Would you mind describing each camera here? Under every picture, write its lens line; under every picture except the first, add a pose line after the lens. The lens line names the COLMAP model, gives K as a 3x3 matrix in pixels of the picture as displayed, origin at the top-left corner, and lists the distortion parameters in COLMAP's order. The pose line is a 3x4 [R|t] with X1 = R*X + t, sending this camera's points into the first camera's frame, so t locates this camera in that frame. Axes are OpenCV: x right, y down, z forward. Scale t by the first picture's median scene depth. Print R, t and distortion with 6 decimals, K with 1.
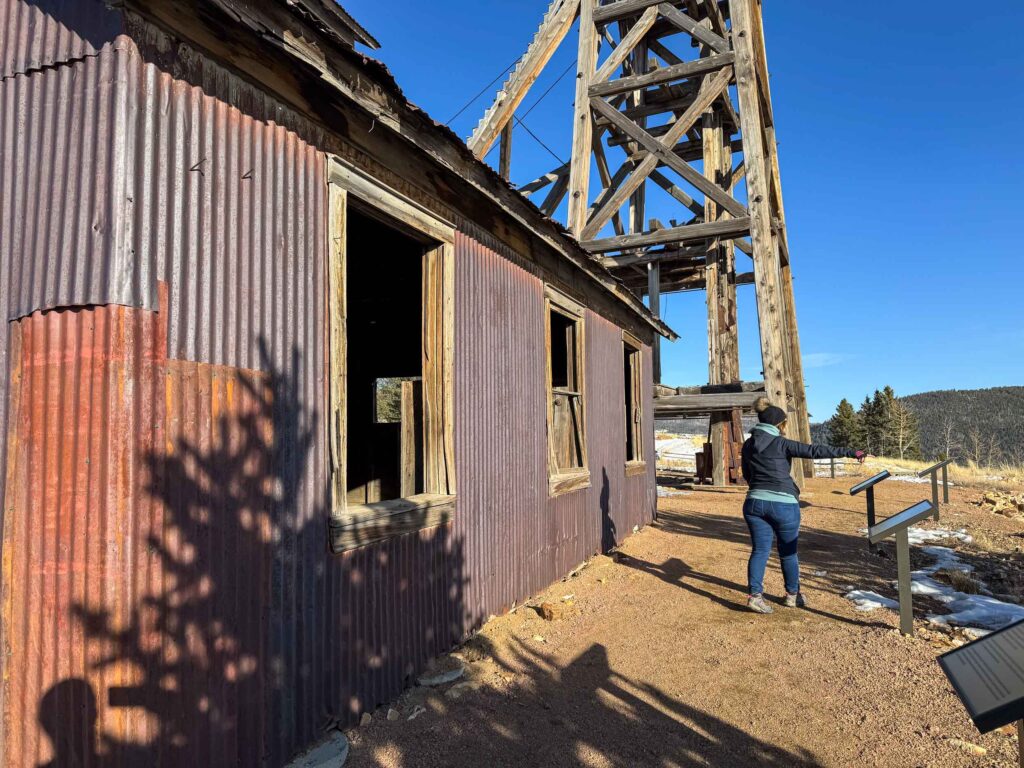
lens RADIAL K [[699.6, 0, 512.0], [0, 699.6, 384.0], [0, 0, 1]] dist [0.084711, -0.107483]
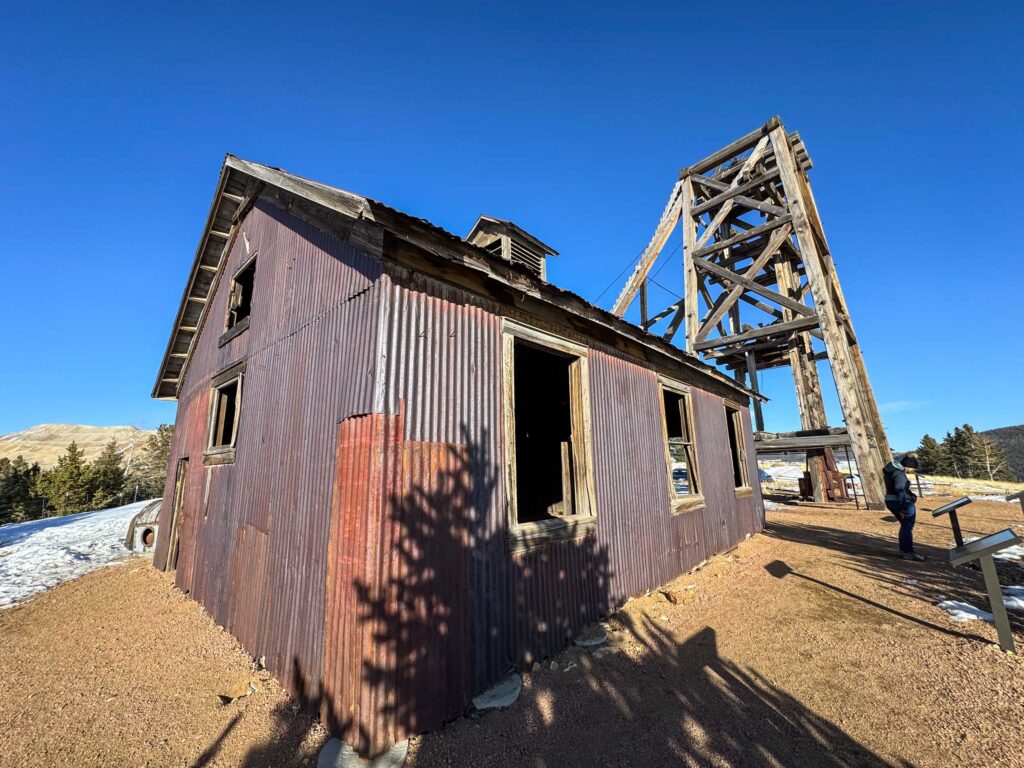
lens RADIAL K [[398.8, 0, 512.0], [0, 398.8, 384.0], [0, 0, 1]] dist [-0.001870, 0.000150]
pose [[0.933565, -0.080703, -0.349204, 0.076577], [0.035295, 0.990285, -0.134502, -0.018562], [0.356666, 0.113241, 0.927343, 0.082210]]
